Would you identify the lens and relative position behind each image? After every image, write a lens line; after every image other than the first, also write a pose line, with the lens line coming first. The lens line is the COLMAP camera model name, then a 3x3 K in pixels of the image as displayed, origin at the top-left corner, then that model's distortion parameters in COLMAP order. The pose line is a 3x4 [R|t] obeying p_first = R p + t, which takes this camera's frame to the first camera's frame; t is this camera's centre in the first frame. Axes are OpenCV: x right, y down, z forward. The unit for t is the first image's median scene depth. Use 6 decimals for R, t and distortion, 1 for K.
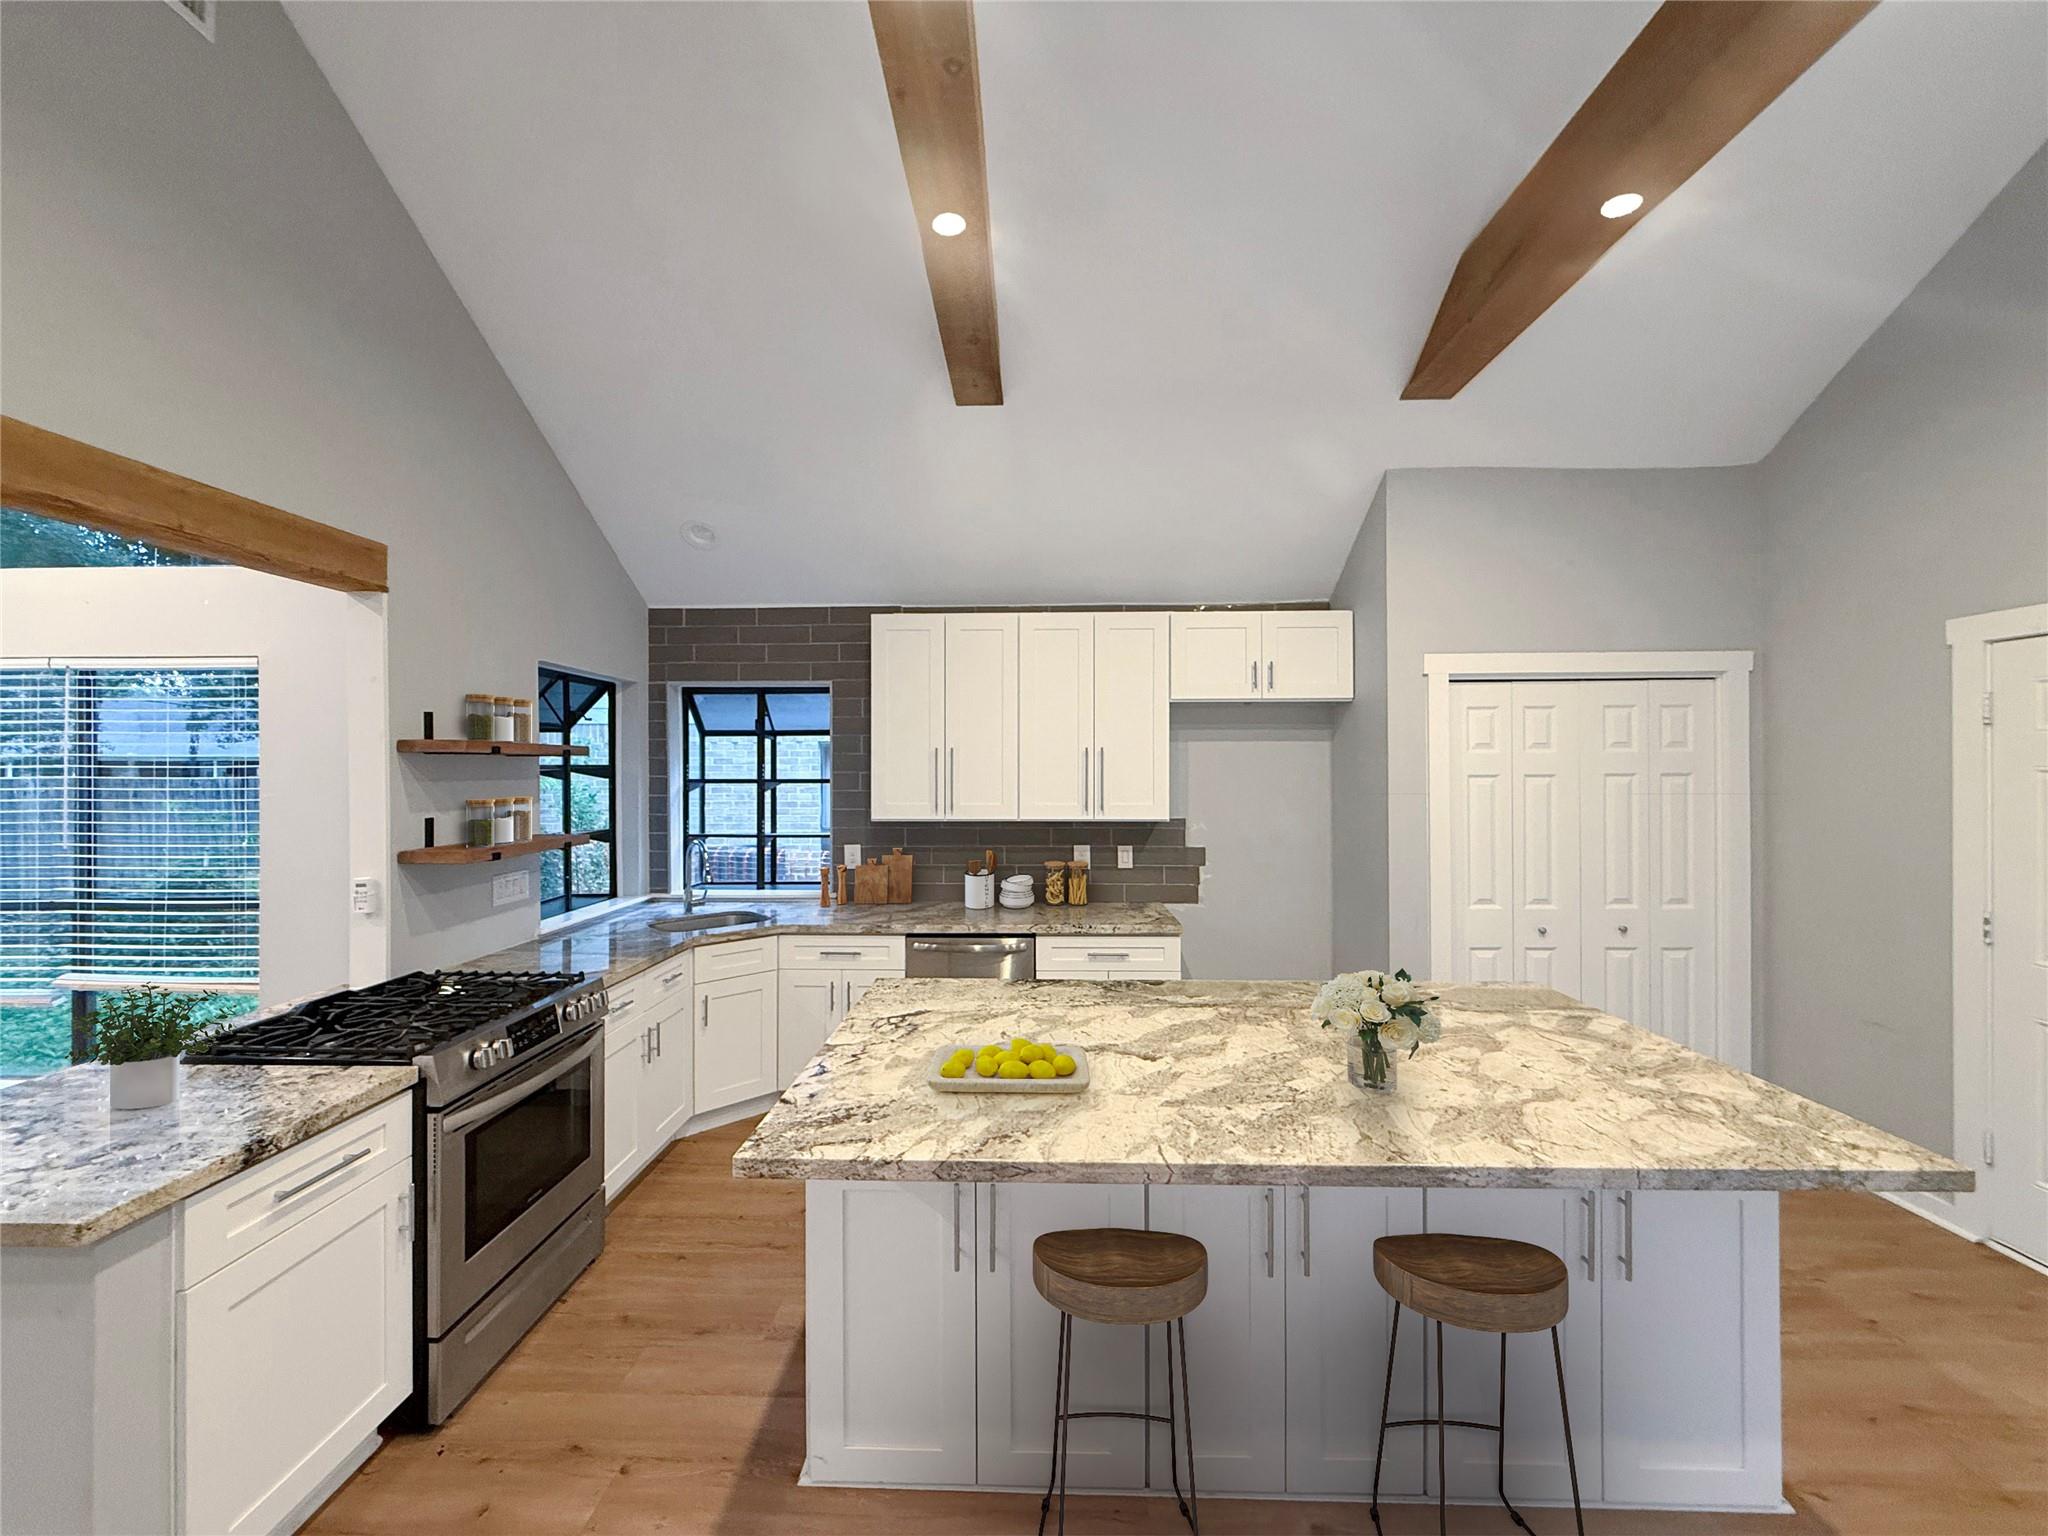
lens RADIAL K [[818.0, 0, 1017.1], [0, 818.0, 770.8], [0, 0, 1]] dist [-0.001661, -0.000286]
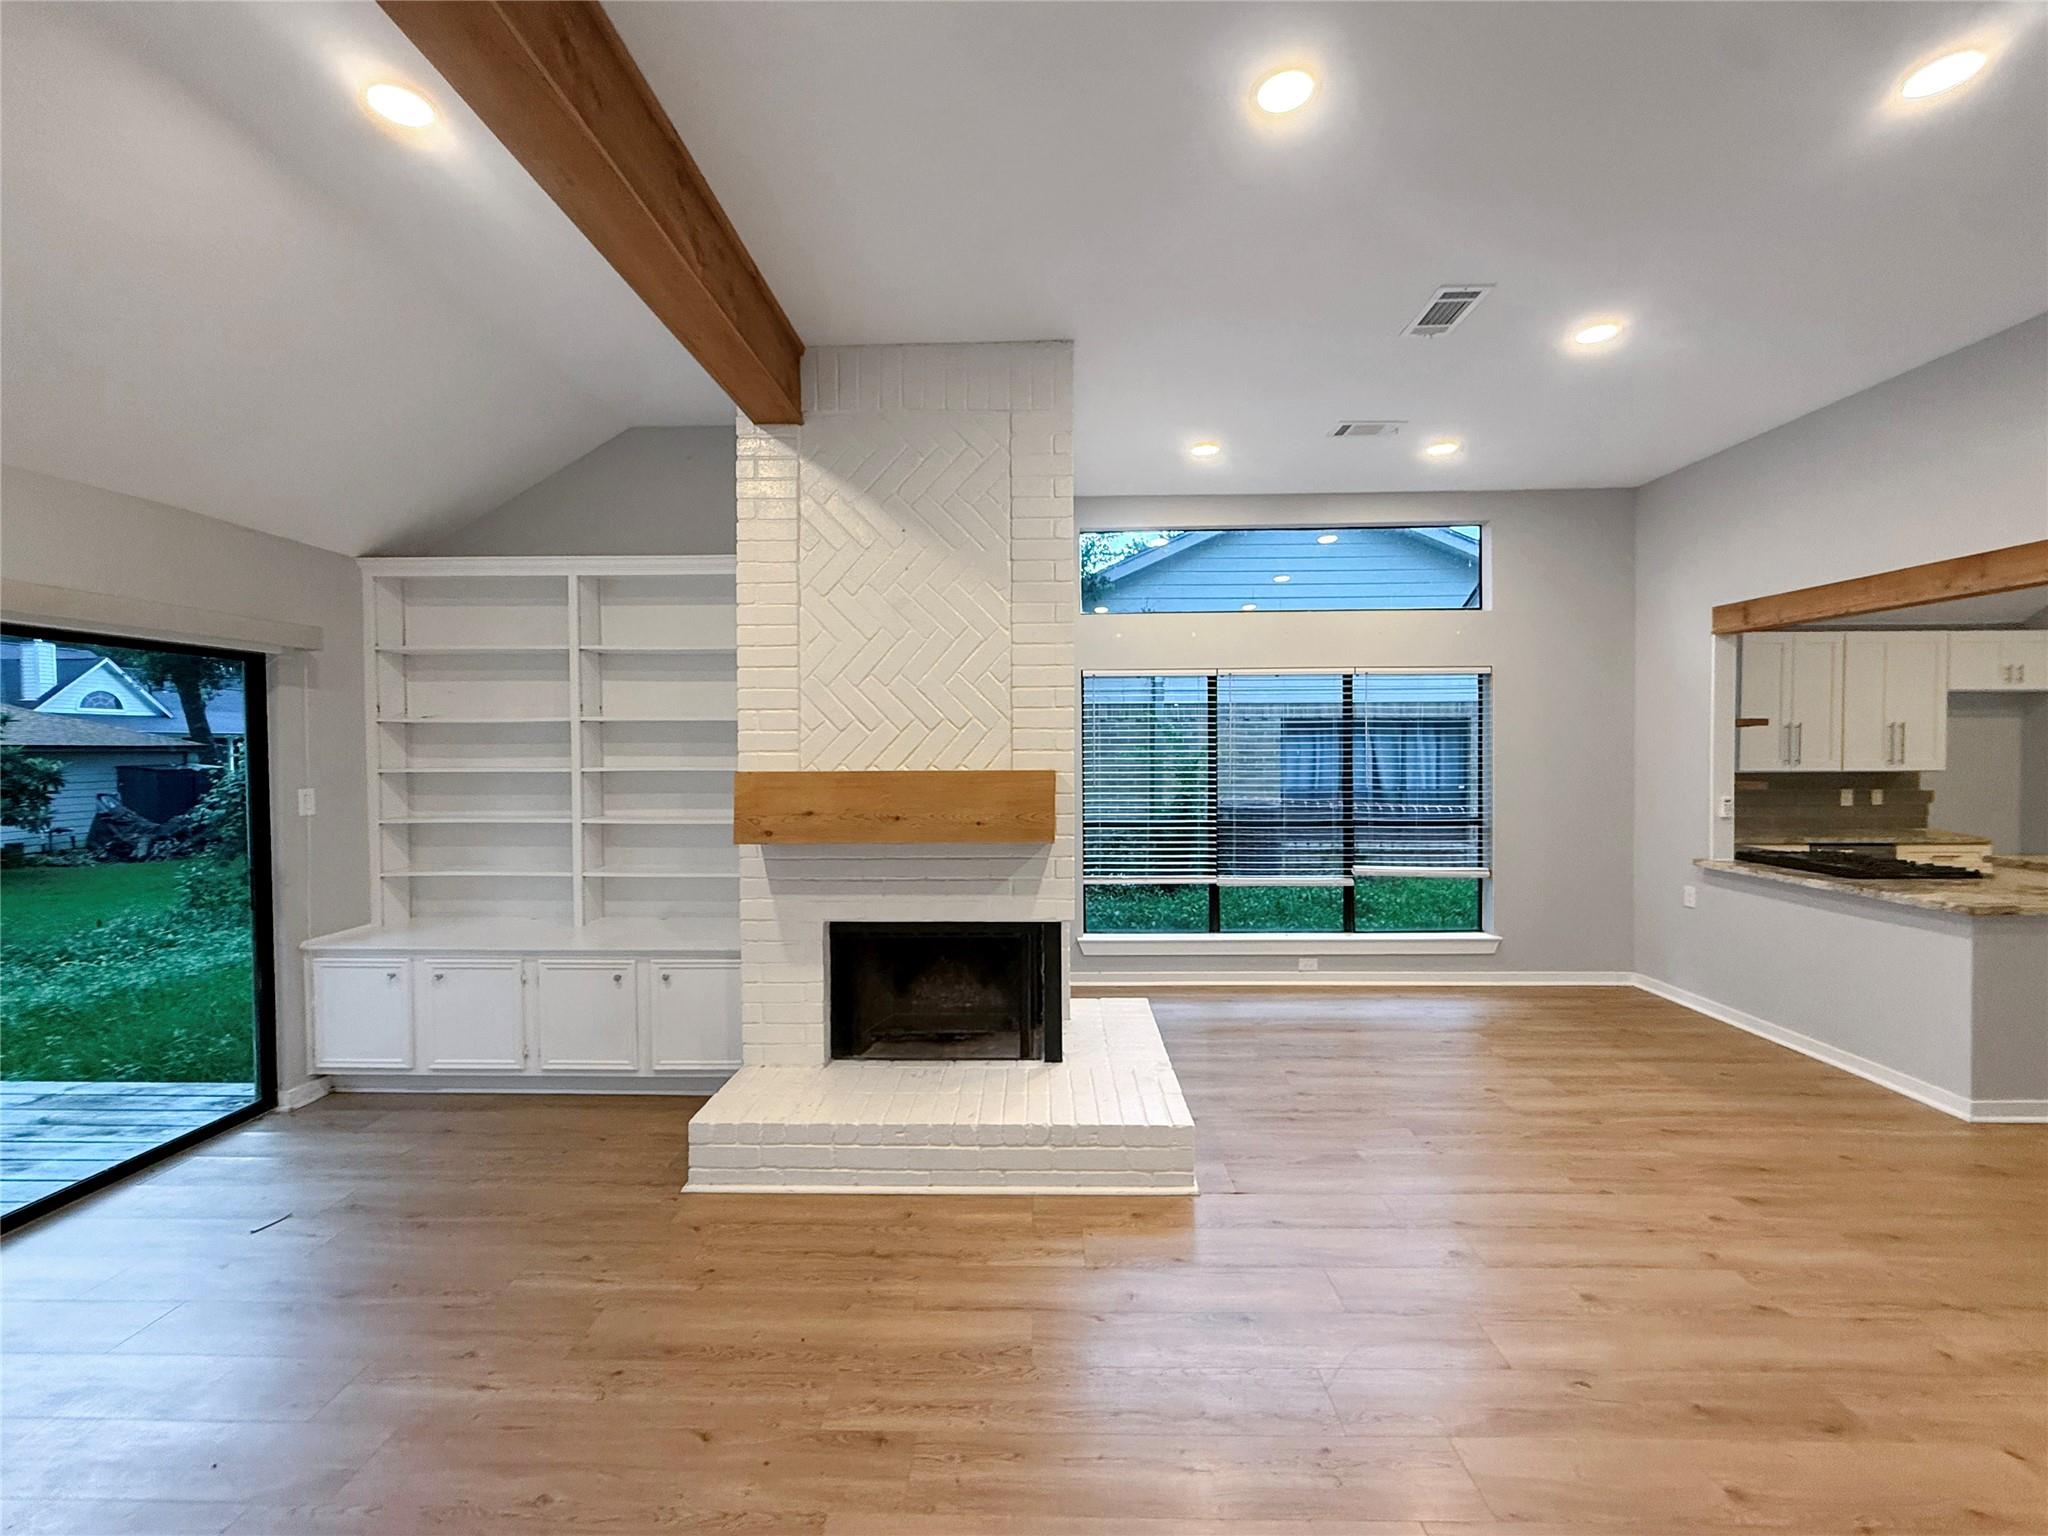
lens RADIAL K [[822.0, 0, 1024.0], [0, 822.0, 768.0], [0, 0, 1]] dist [0.000839, 0.000092]
pose [[0.999943, -0.002617, 0.010313, -1.563522], [0.002340, 0.999639, 0.026778, 0.011541], [-0.010380, -0.026753, 0.999588, -0.503411]]
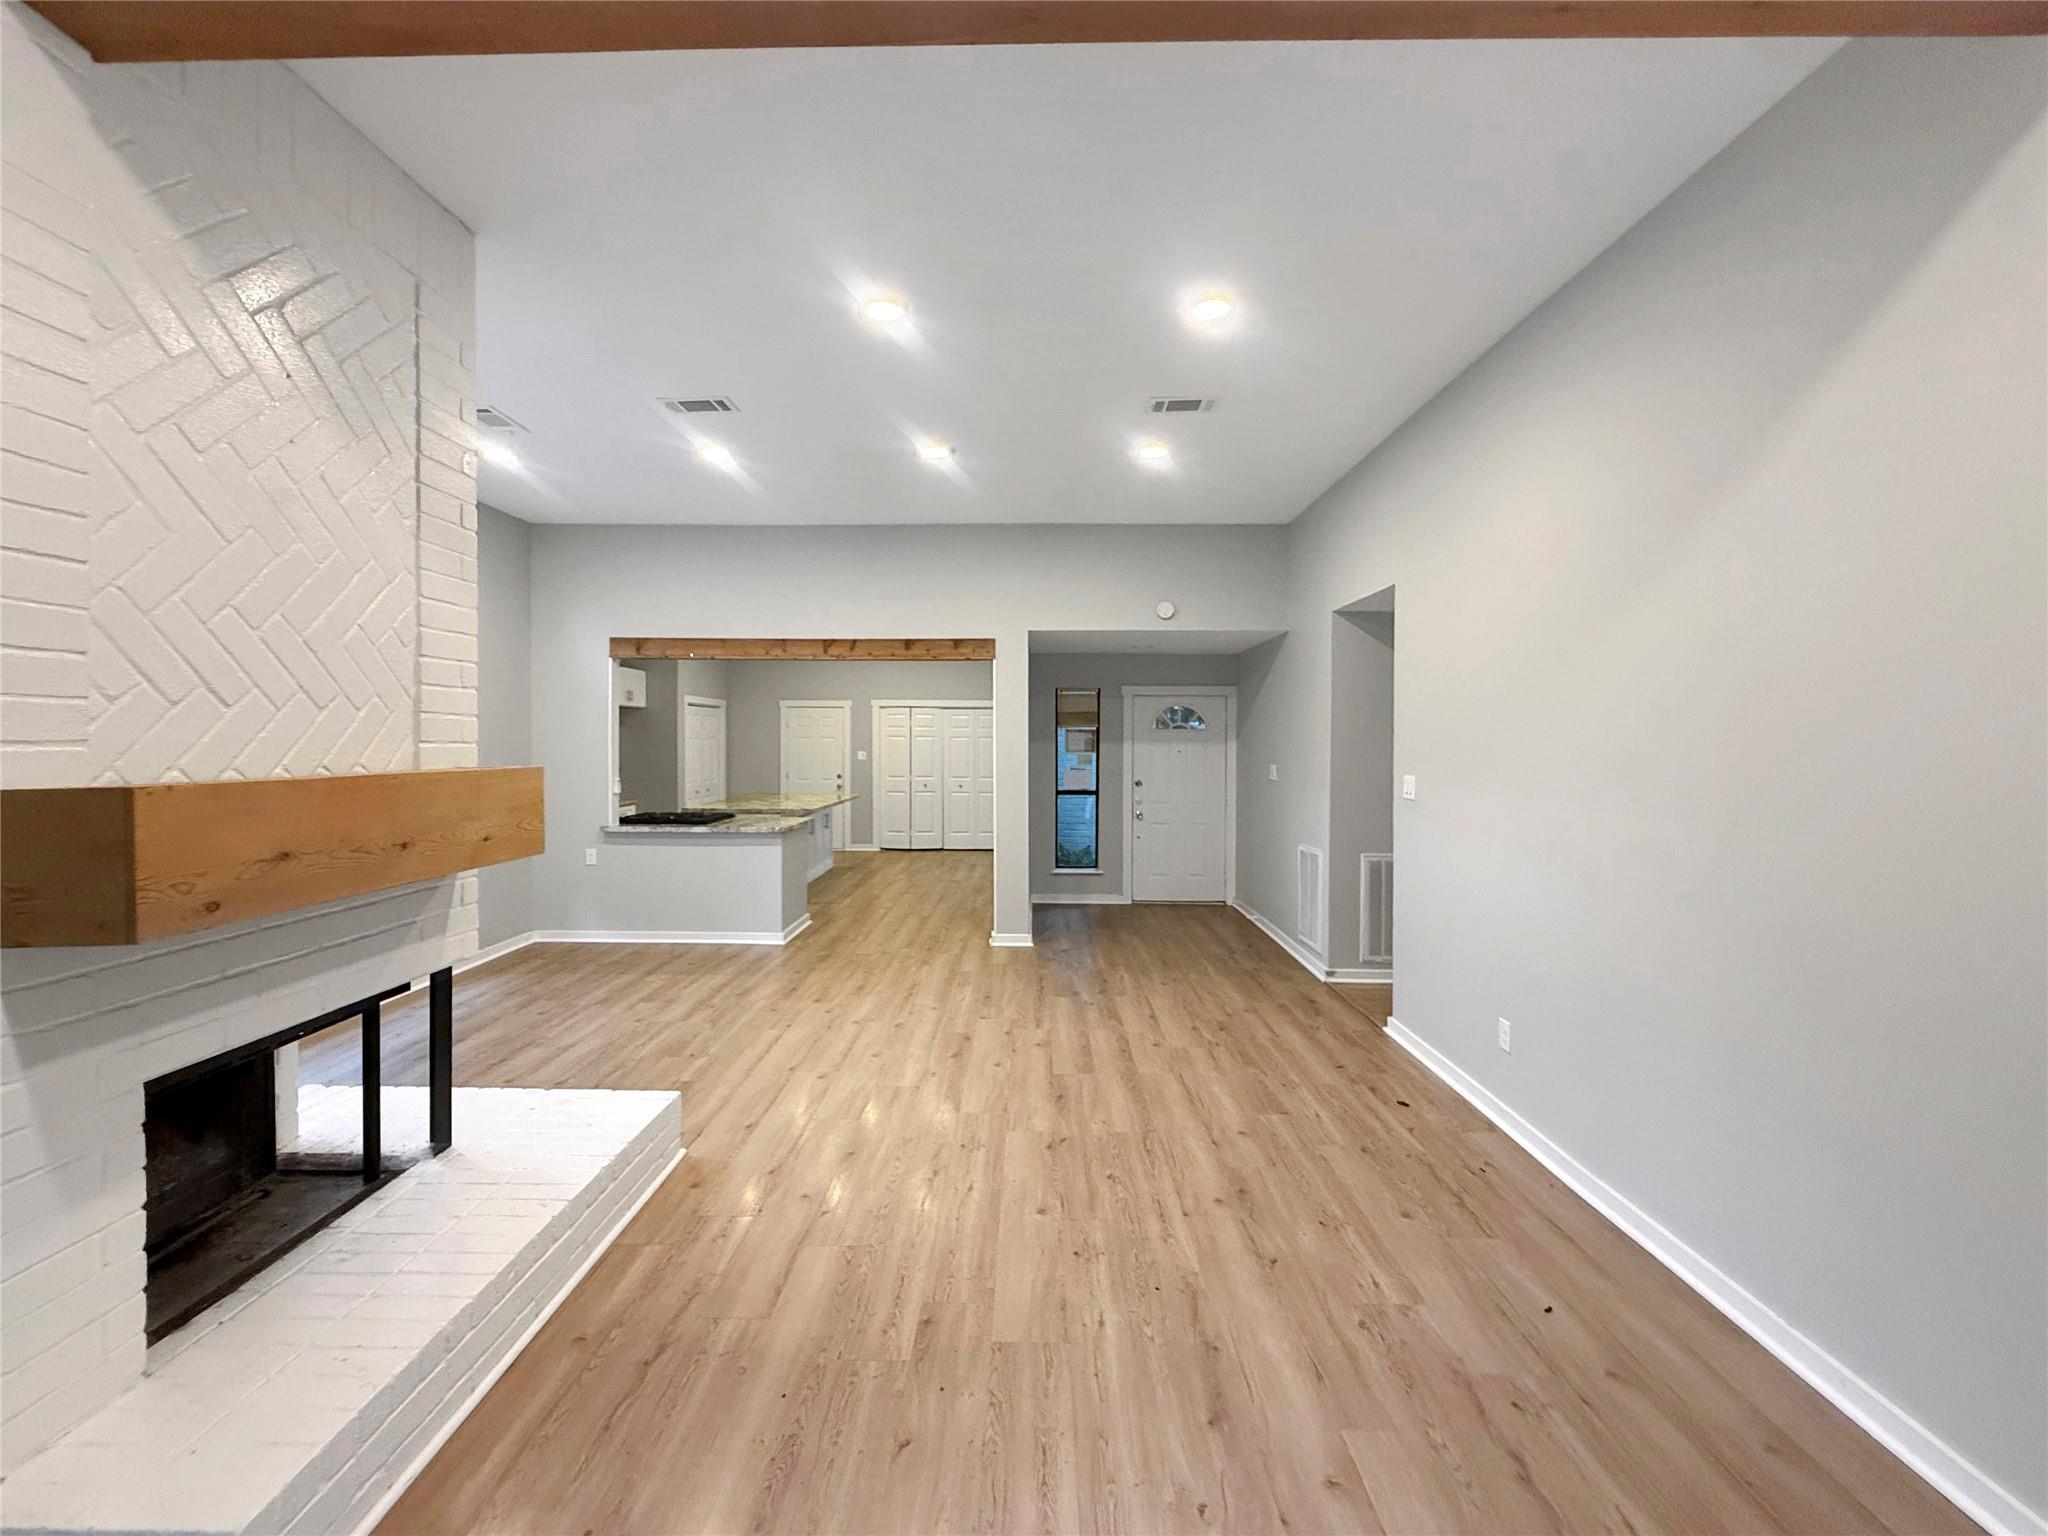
lens RADIAL K [[851.6, 0, 1021.6], [0, 851.6, 754.8], [0, 0, 1]] dist [-0.000646, -0.000010]
pose [[-0.016479, -0.013966, 0.999767, -2.218241], [-0.005158, 0.999890, 0.013883, 0.014061], [-0.999851, -0.004928, -0.016550, -0.094194]]
